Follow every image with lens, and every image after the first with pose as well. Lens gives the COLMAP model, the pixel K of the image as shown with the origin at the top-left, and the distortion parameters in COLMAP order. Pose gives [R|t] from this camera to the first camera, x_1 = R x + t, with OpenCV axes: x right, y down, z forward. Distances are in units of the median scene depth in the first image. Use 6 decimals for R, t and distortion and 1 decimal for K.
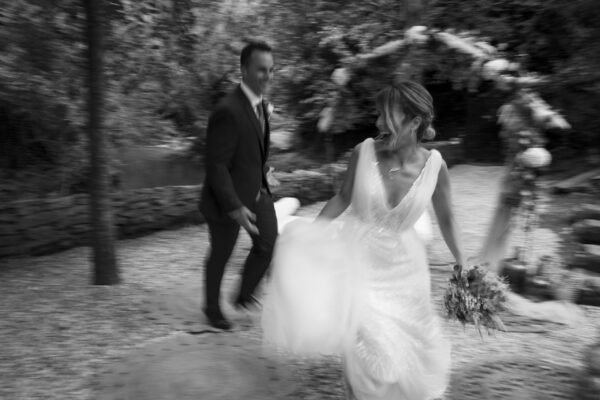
lens RADIAL K [[521.8, 0, 299.9], [0, 521.8, 184.5], [0, 0, 1]] dist [-0.016424, -0.003184]
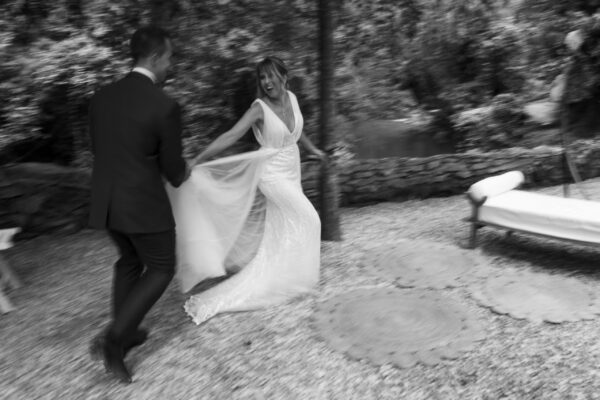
lens RADIAL K [[426.3, 0, 297.6], [0, 426.3, 176.4], [0, 0, 1]] dist [-0.032185, 0.002028]
pose [[0.911187, 0.060414, -0.407539, -0.088650], [-0.029001, 0.996142, 0.082828, -0.024111], [0.410971, -0.063653, 0.909424, 0.189292]]
